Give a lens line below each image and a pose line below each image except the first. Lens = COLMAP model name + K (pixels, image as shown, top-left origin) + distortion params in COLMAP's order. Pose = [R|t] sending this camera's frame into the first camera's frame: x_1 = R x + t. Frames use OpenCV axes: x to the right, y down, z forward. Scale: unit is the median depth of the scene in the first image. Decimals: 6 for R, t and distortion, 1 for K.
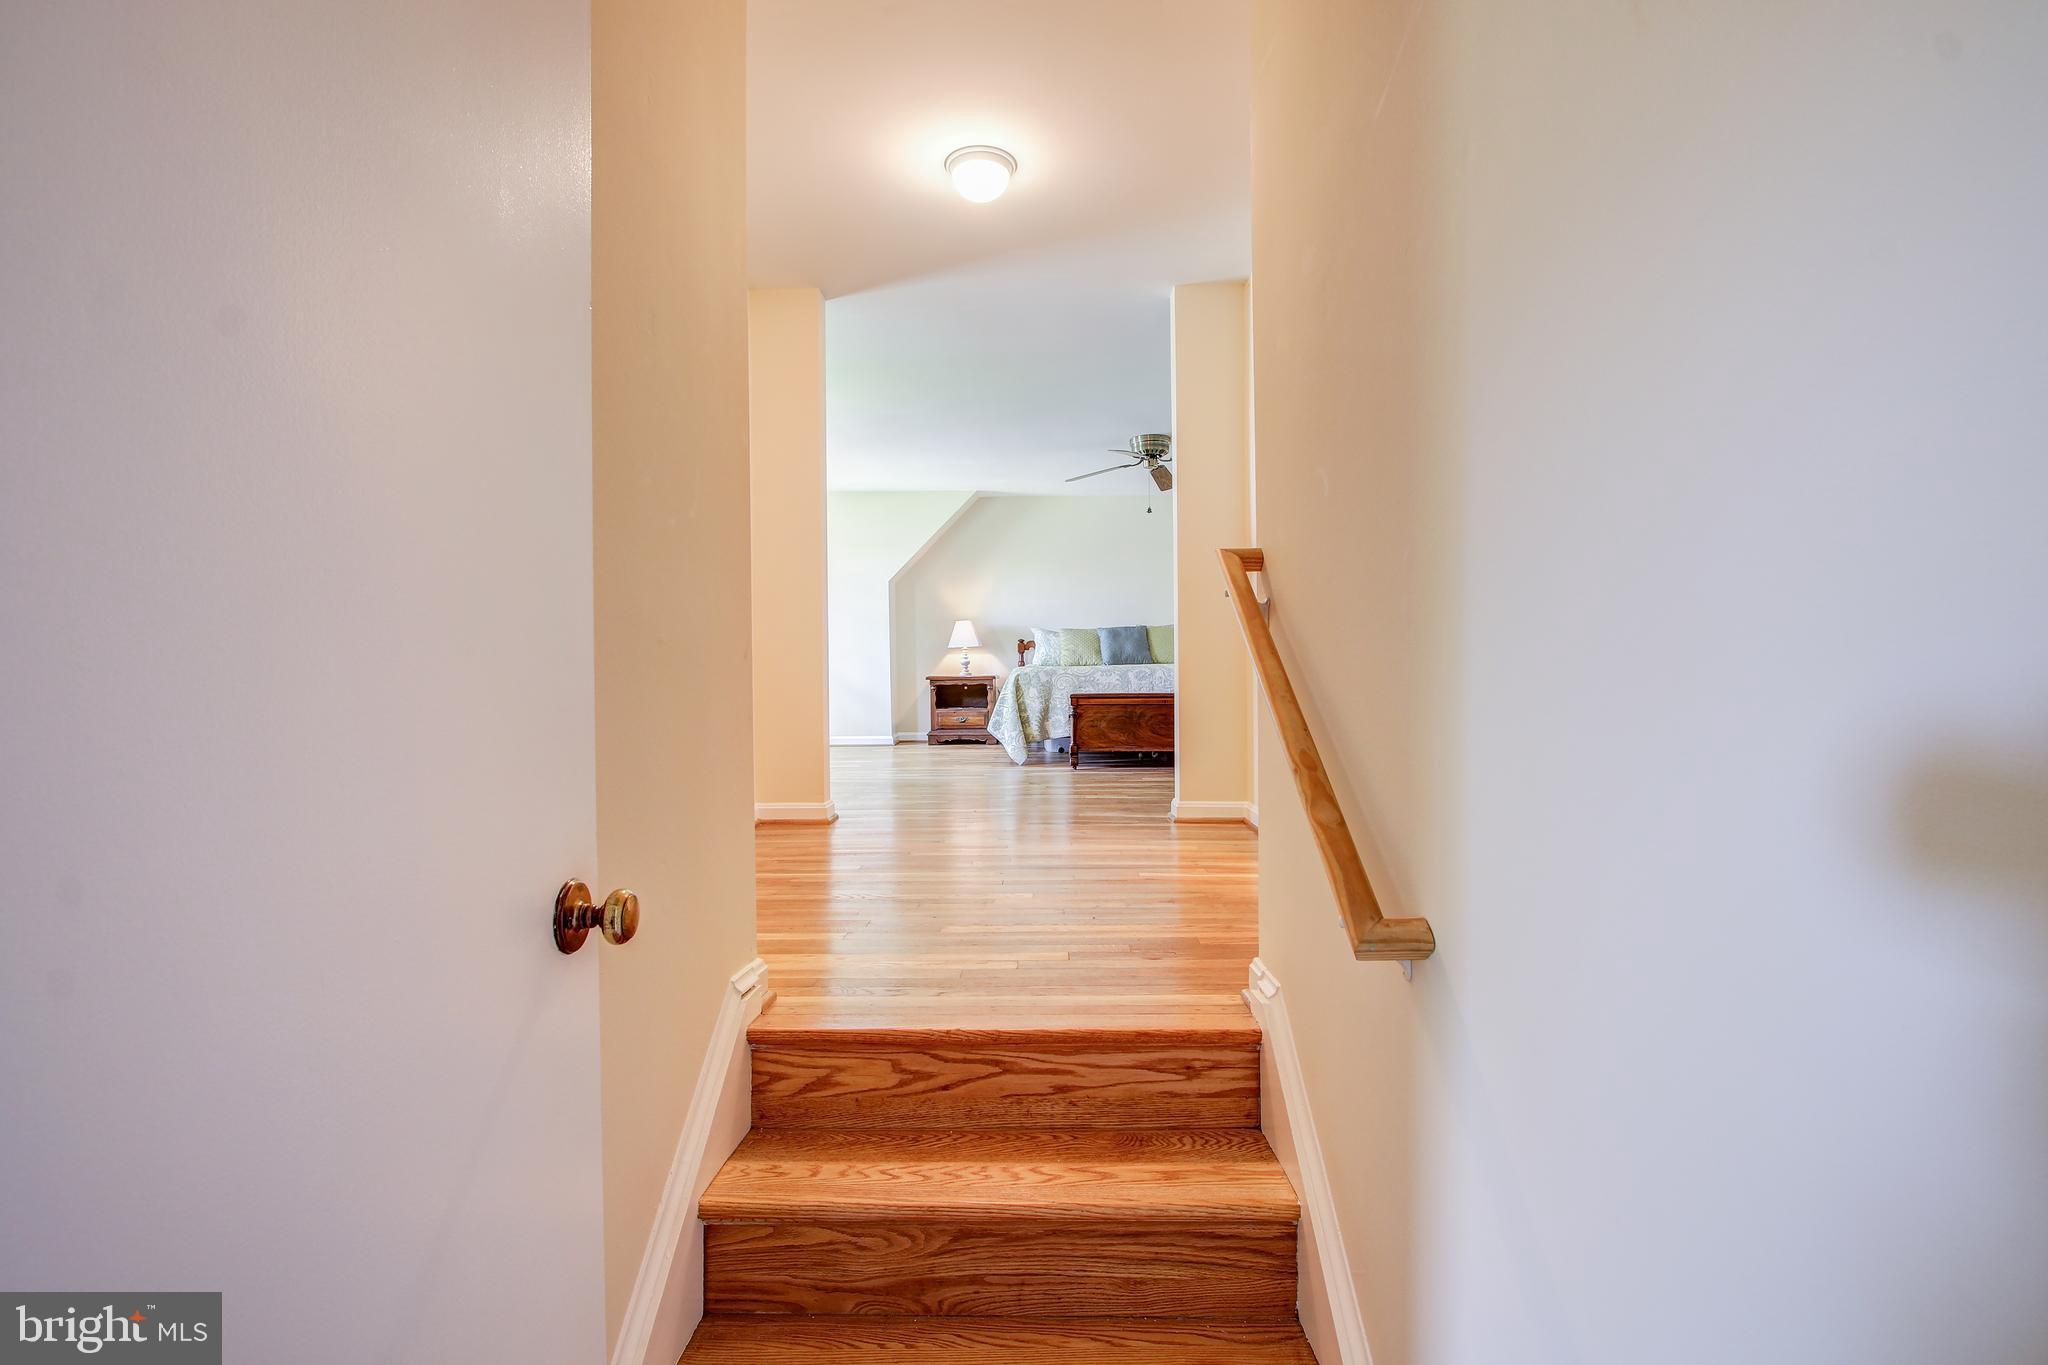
lens RADIAL K [[947.6, 0, 1037.6], [0, 947.6, 668.9], [0, 0, 1]] dist [-0.013357, 0.001737]
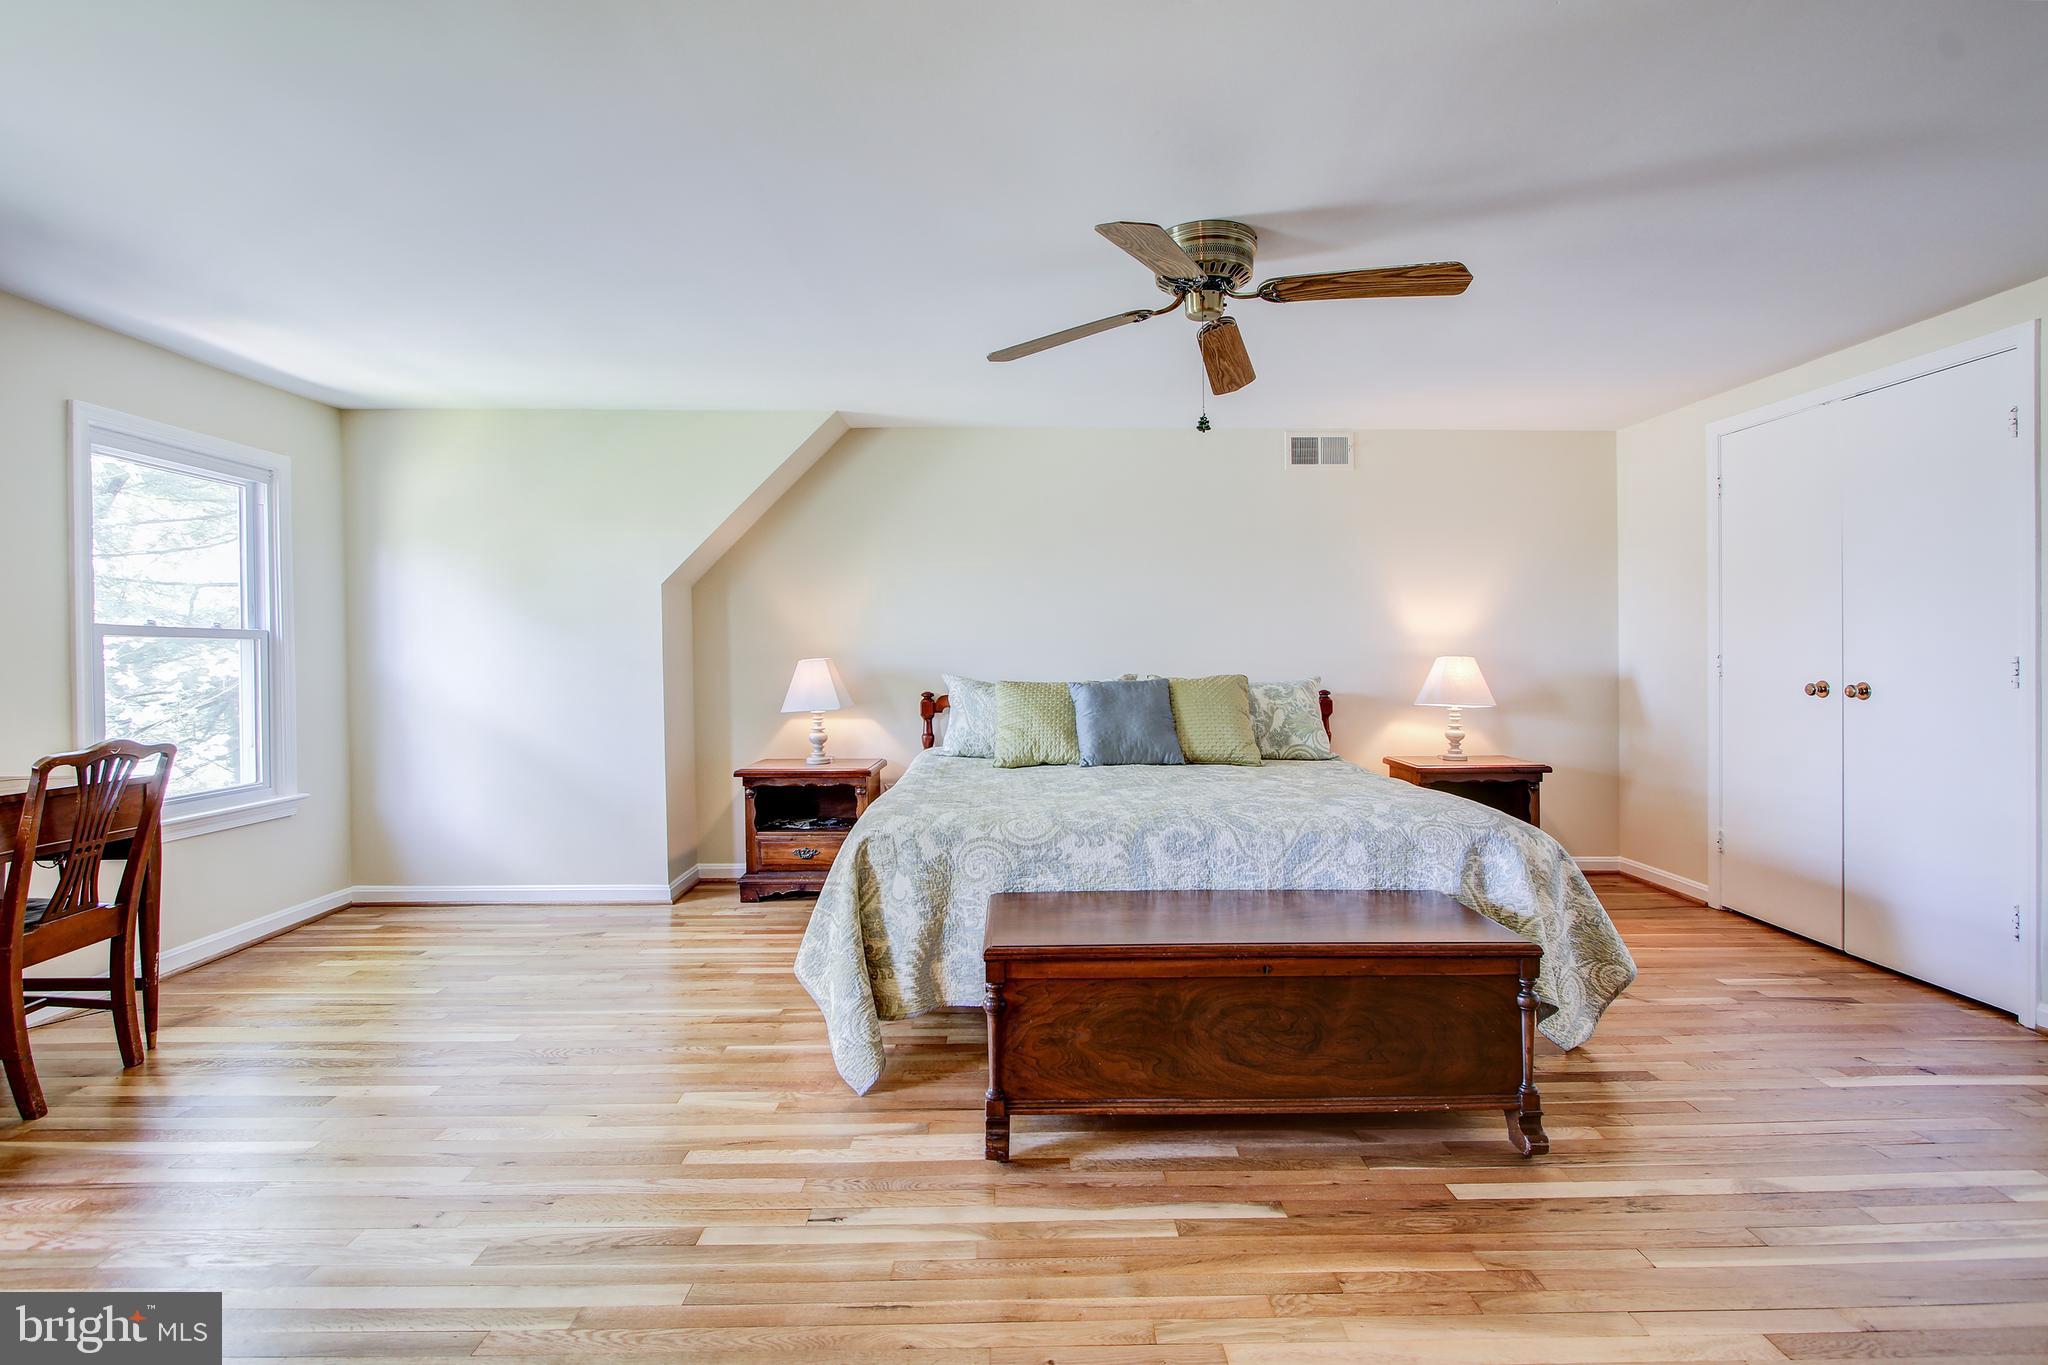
lens RADIAL K [[954.5, 0, 1023.8], [0, 954.5, 649.6], [0, 0, 1]] dist [-0.012589, 0.000453]
pose [[0.999925, 0.003989, 0.011561, 0.033481], [-0.003988, 0.999992, -0.000096, -0.060808], [-0.011561, 0.000049, 0.999933, 0.506015]]
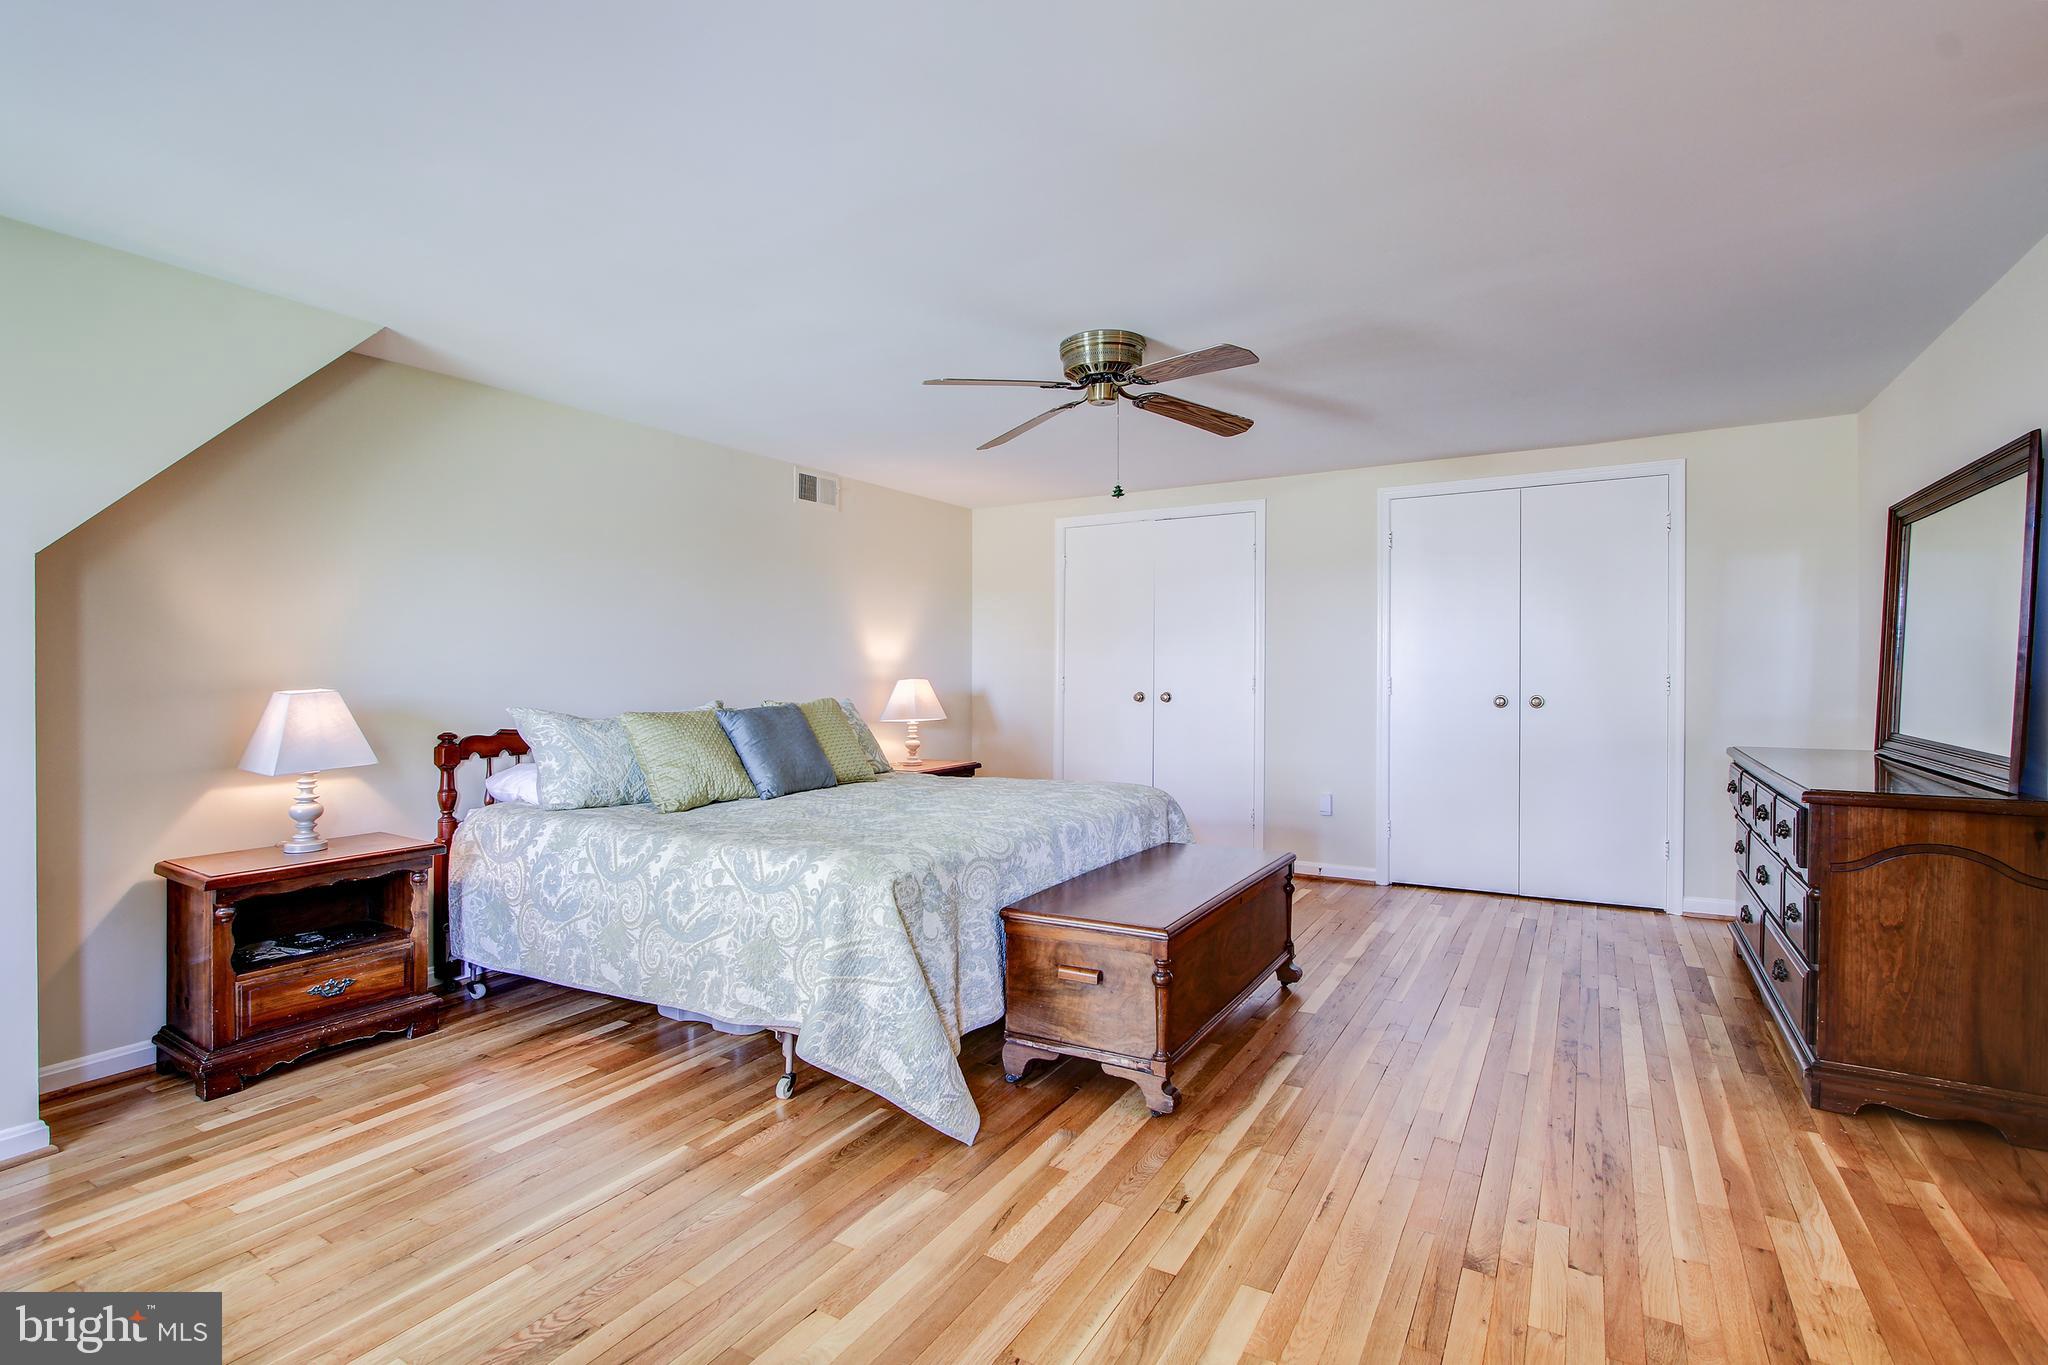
lens RADIAL K [[947.6, 0, 1037.6], [0, 947.6, 668.9], [0, 0, 1]] dist [-0.013357, 0.001737]
pose [[0.515088, 0.006124, 0.857115, -0.248252], [0.001564, 0.999966, -0.008085, -0.059541], [-0.857136, 0.005505, 0.515061, 0.645607]]
